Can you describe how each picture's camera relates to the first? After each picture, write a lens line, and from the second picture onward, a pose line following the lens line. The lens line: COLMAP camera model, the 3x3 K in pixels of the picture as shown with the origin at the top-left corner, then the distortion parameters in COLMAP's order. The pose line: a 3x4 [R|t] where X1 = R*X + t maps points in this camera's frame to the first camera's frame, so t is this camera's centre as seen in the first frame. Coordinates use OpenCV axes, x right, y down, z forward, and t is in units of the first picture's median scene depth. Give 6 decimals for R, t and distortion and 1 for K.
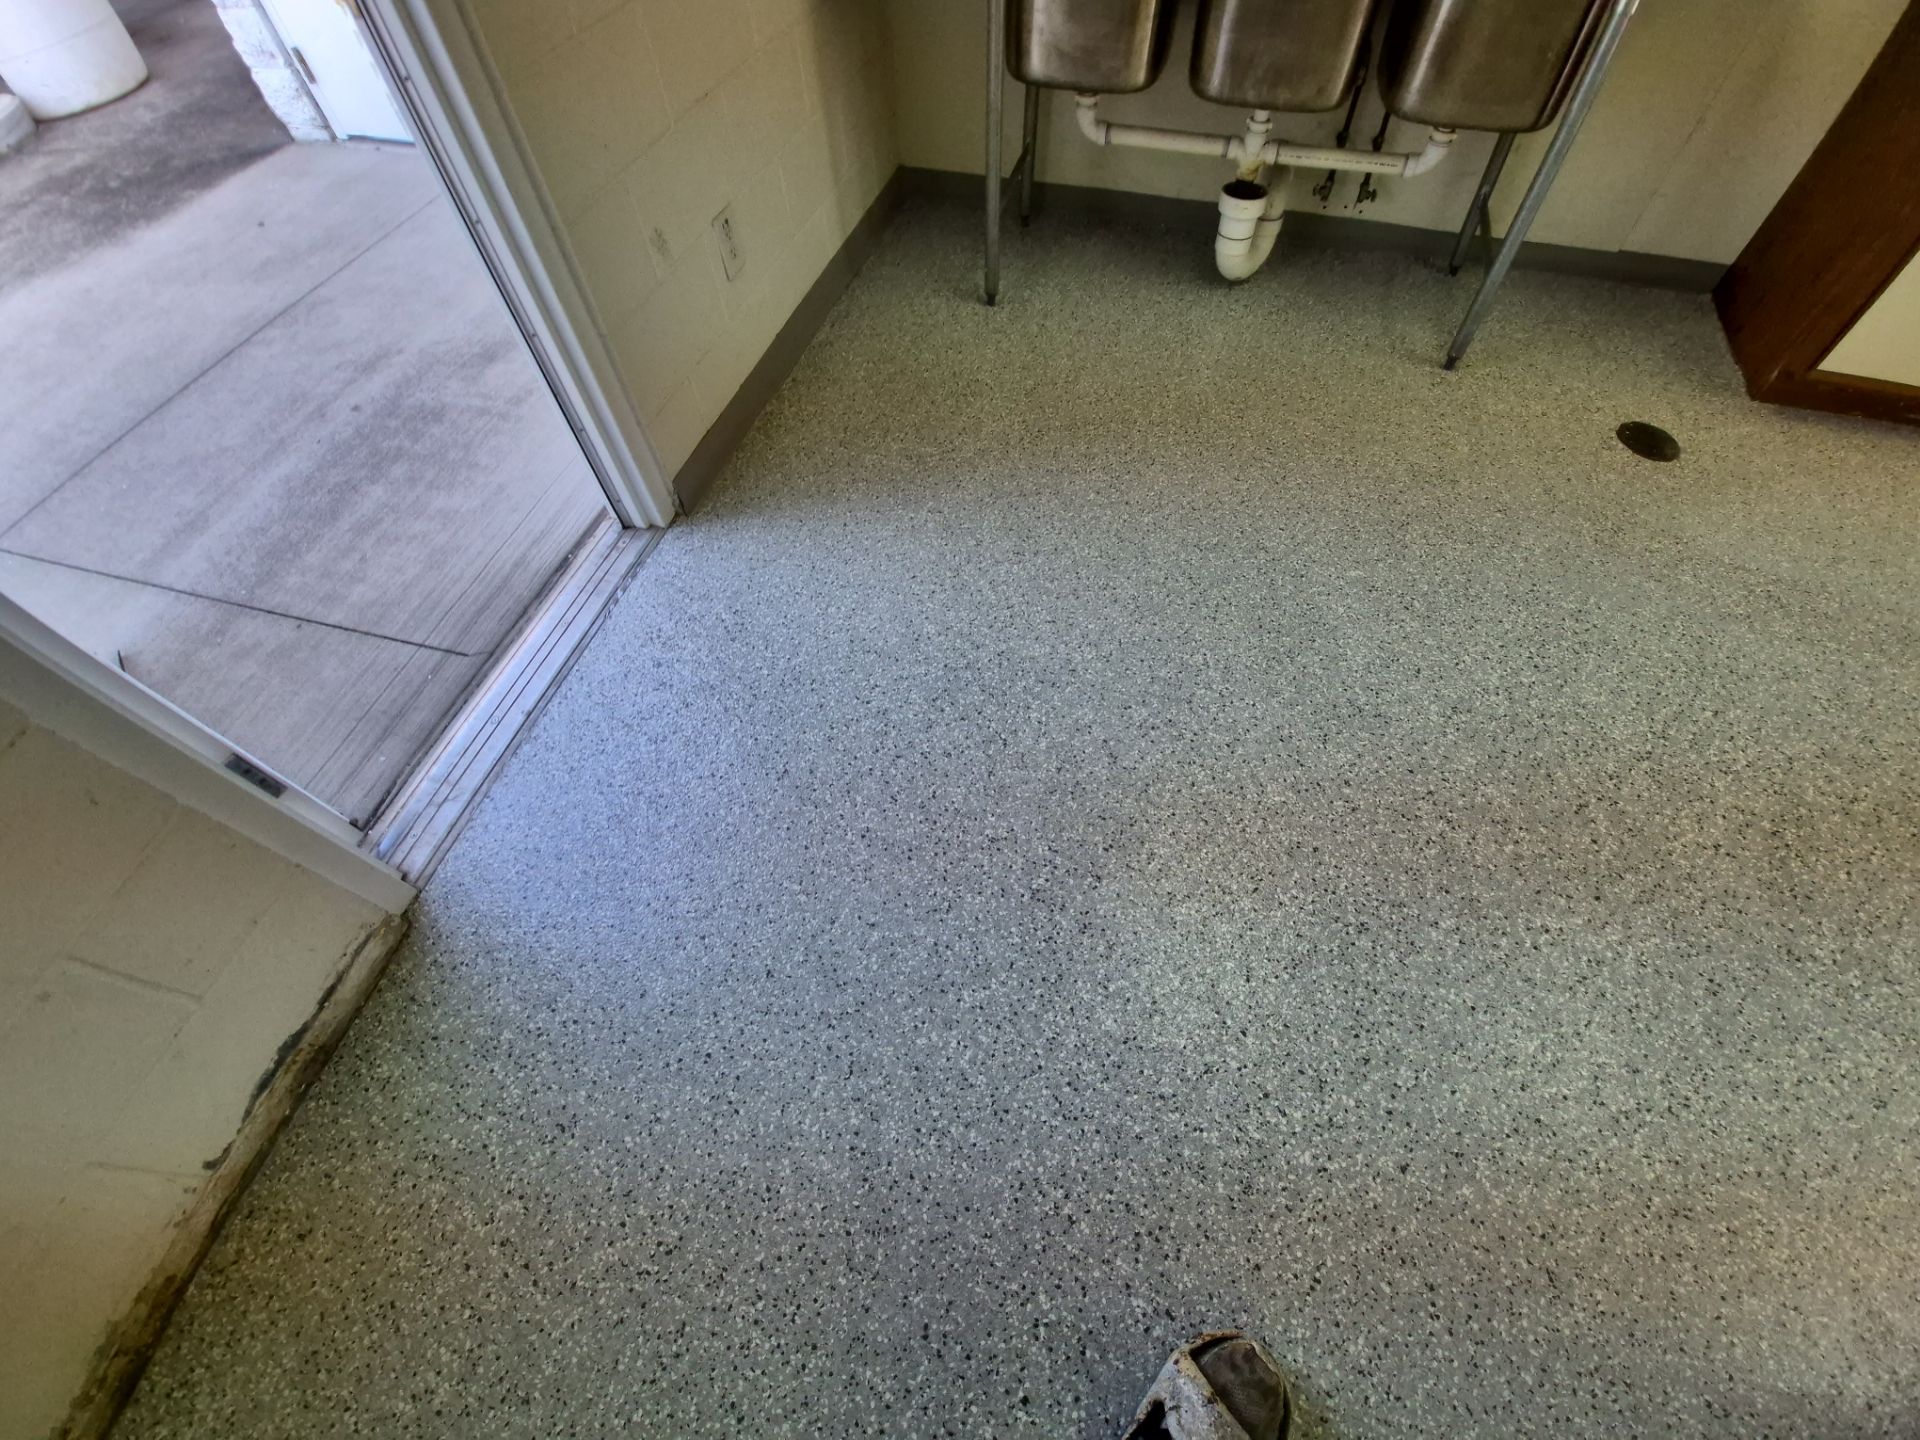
lens RADIAL K [[764.8, 0, 994.2], [0, 764.8, 694.6], [0, 0, 1]] dist [-0.002291, -0.008152]
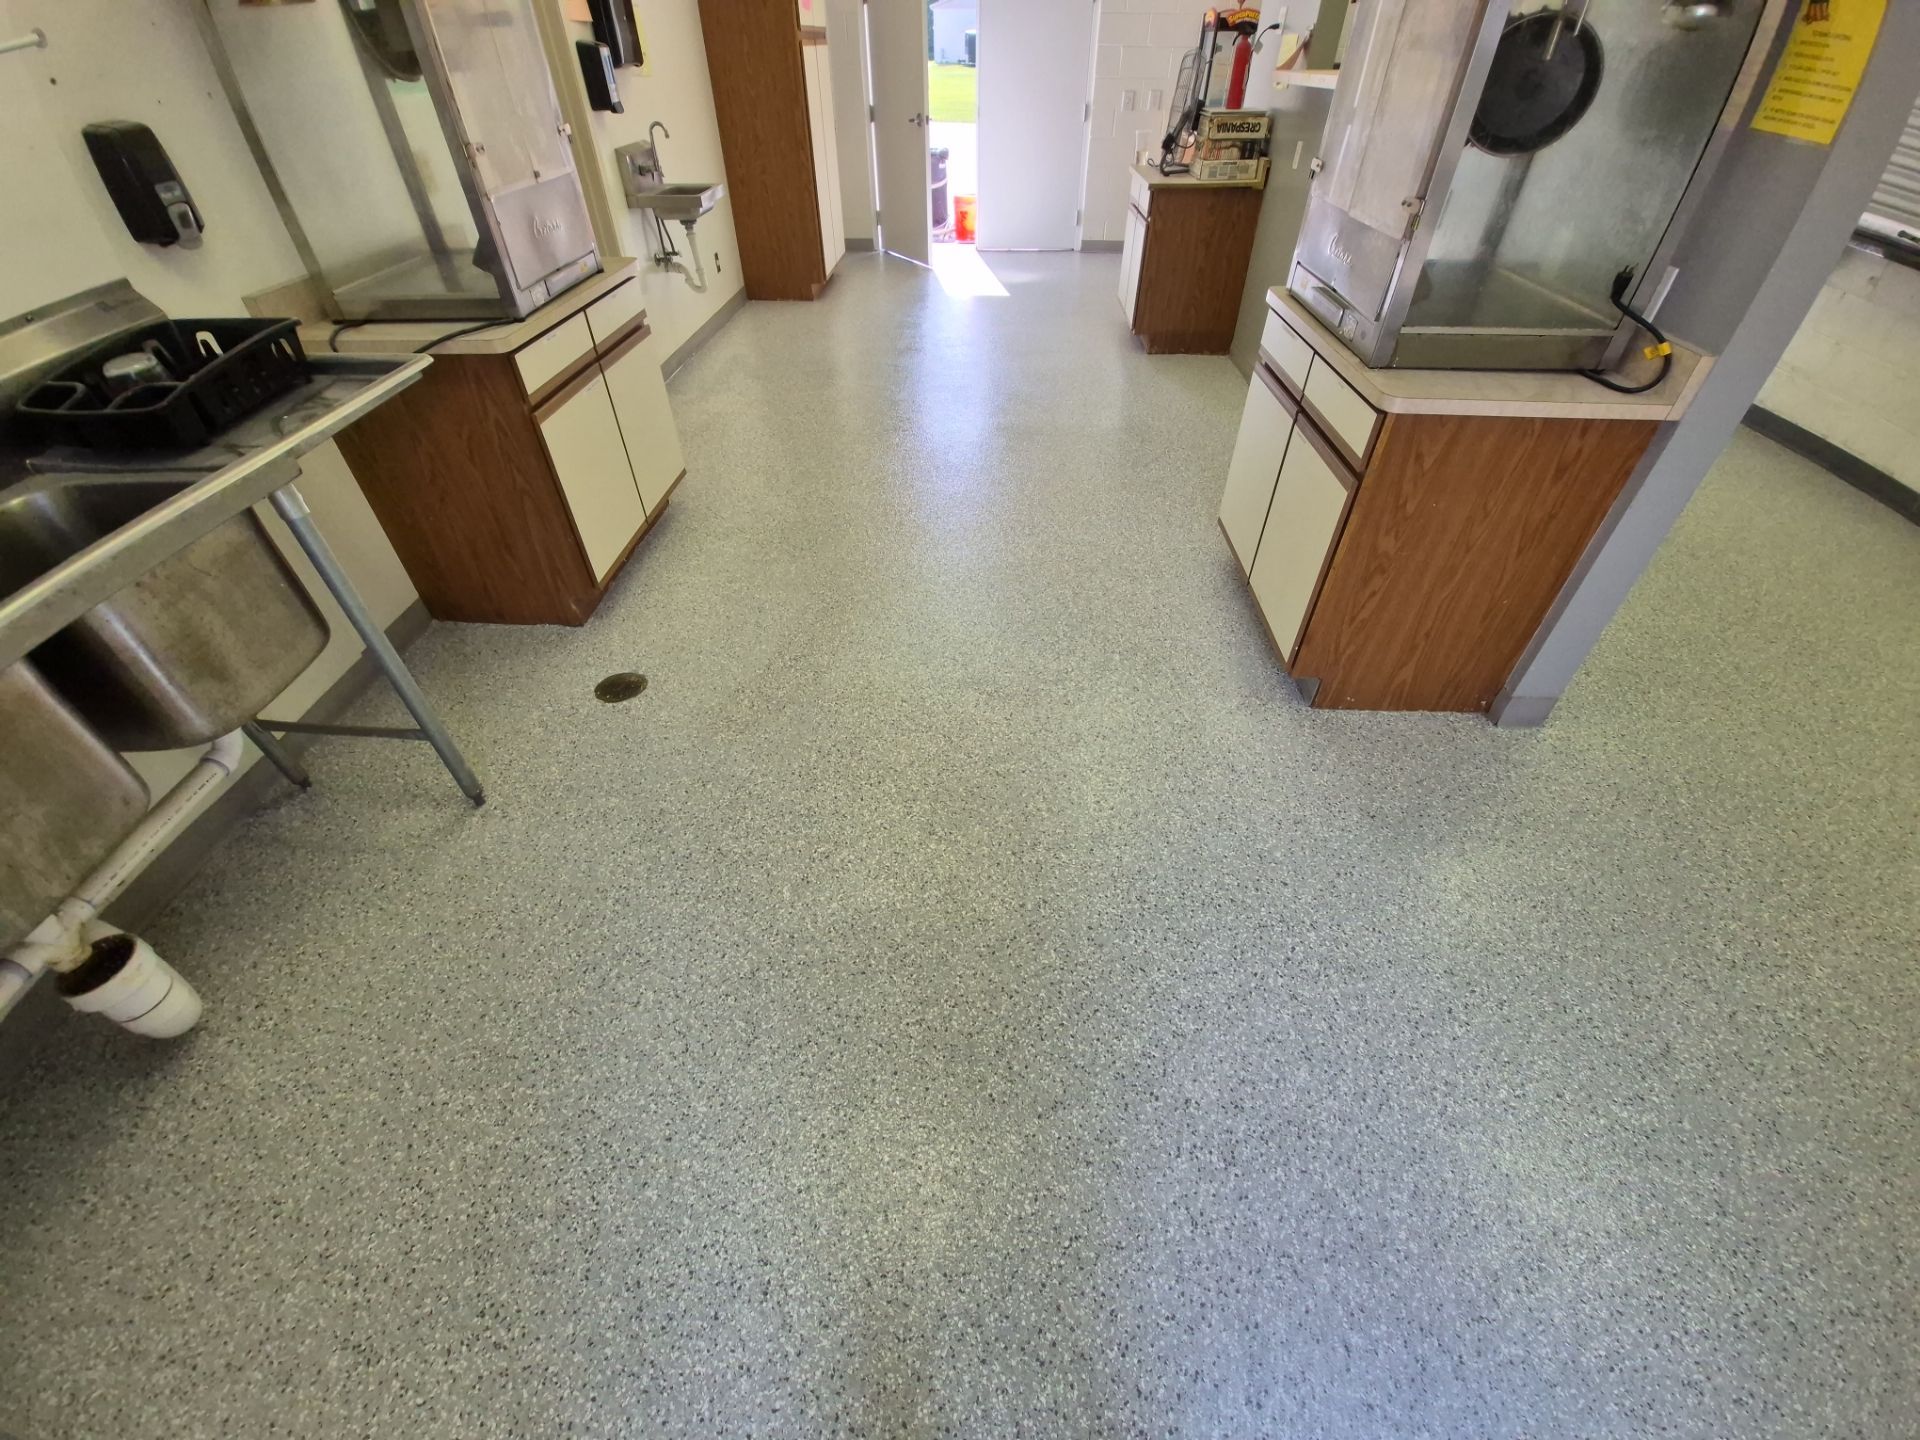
lens RADIAL K [[764.8, 0, 957.7], [0, 764.8, 723.4], [0, 0, 1]] dist [-0.002291, -0.008152]
pose [[-0.214741, -0.639722, 0.737998, -0.229756], [0.818871, 0.293892, 0.493029, -0.664156], [-0.532294, 0.710199, 0.460740, 0.296879]]
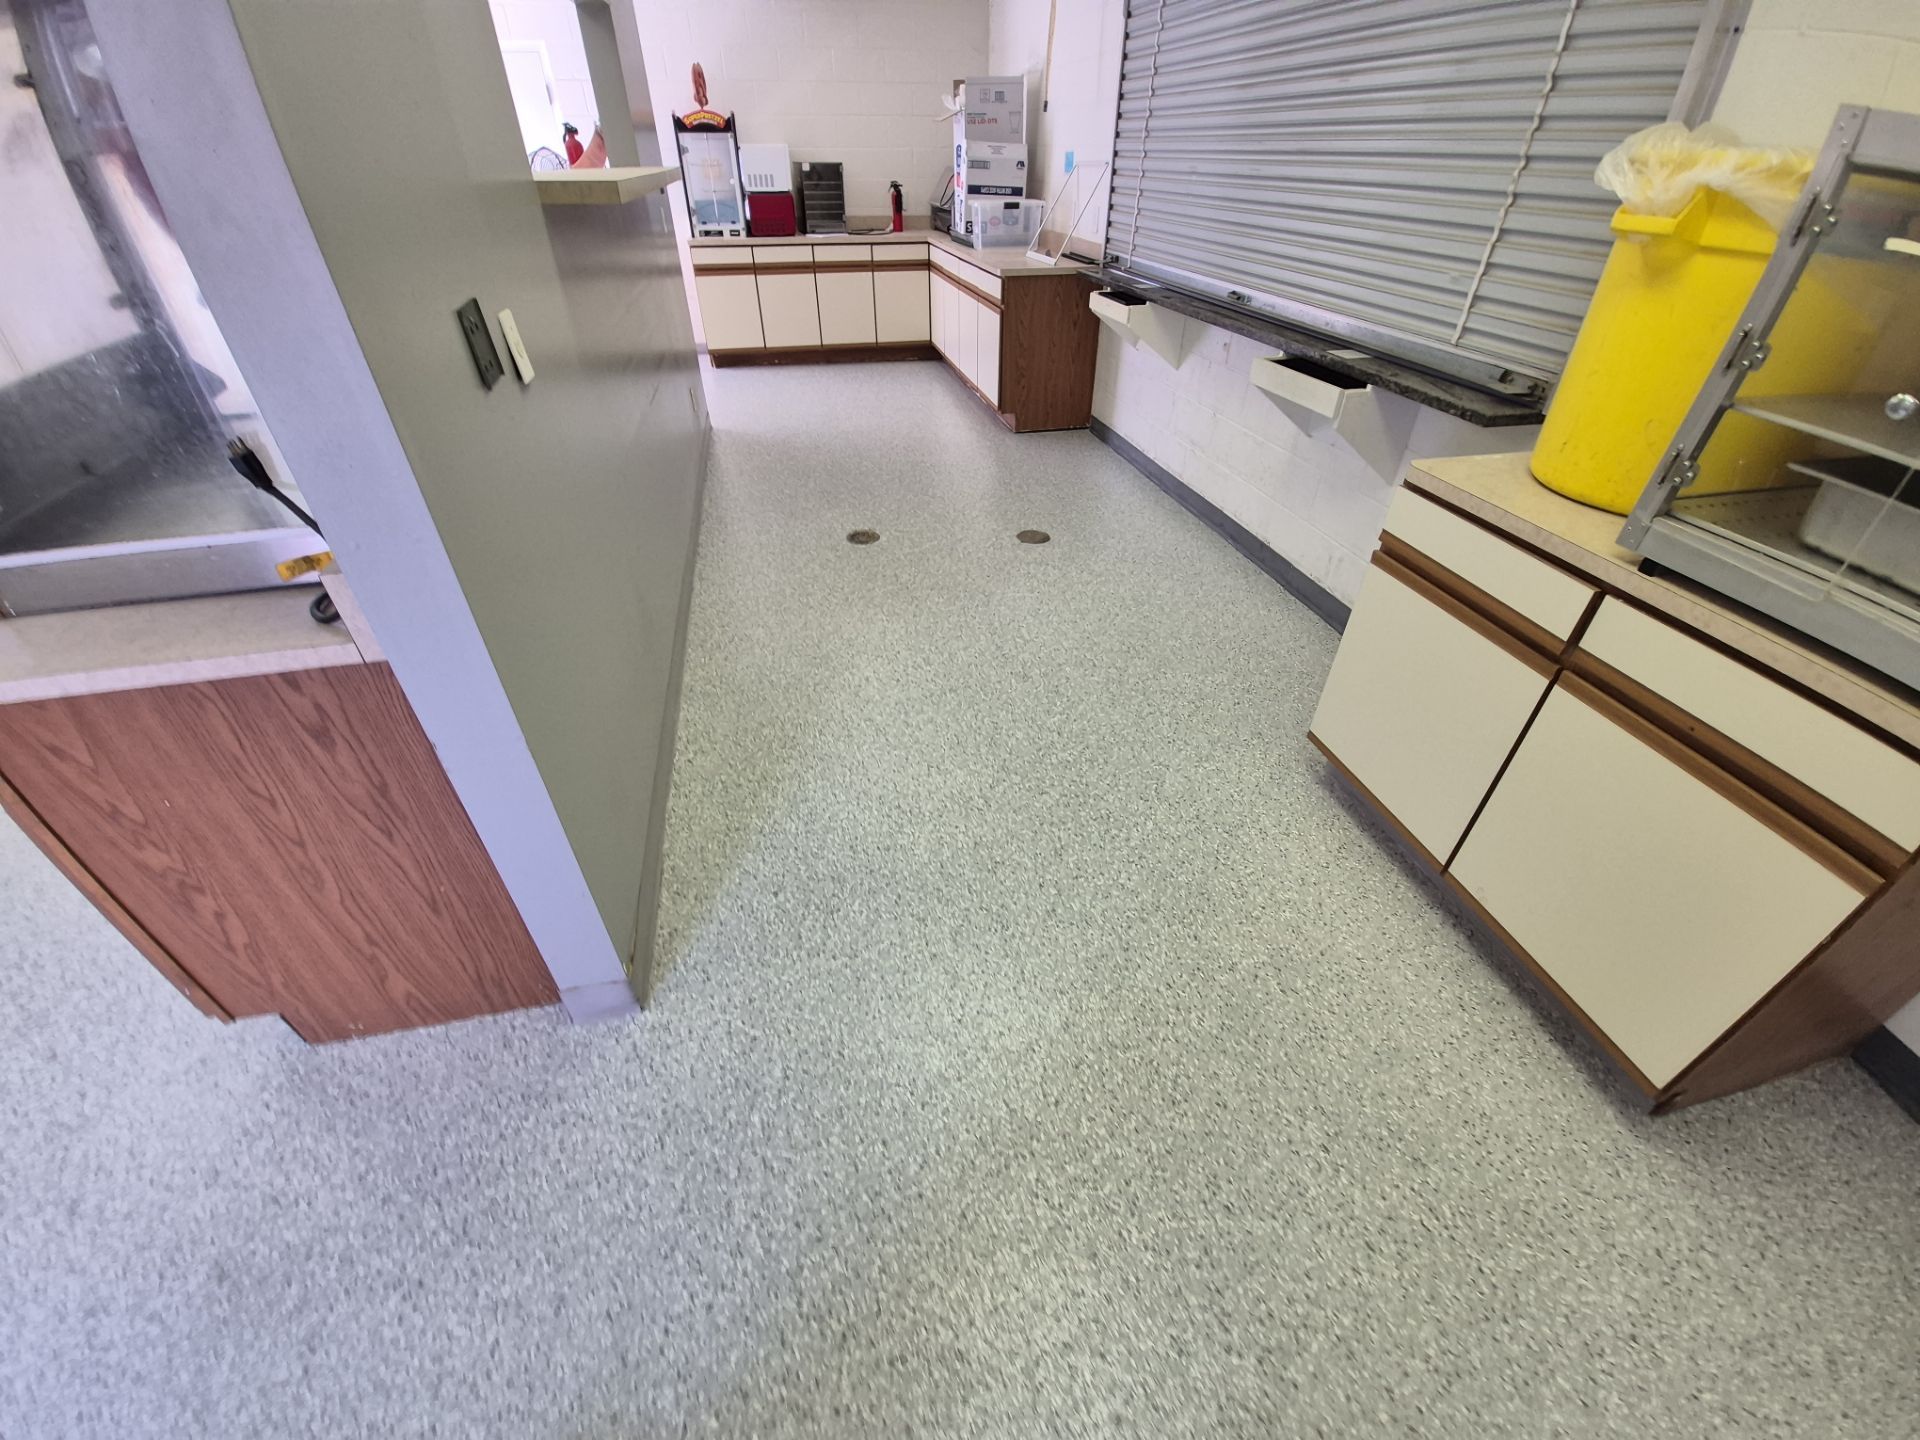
lens RADIAL K [[764.8, 0, 946.6], [0, 764.8, 719.5], [0, 0, 1]] dist [-0.002291, -0.008152]
pose [[-0.455598, -0.519923, 0.722573, -0.140104], [0.746596, 0.218881, 0.628240, 0.627708], [-0.484793, 0.825695, 0.288451, -0.524433]]
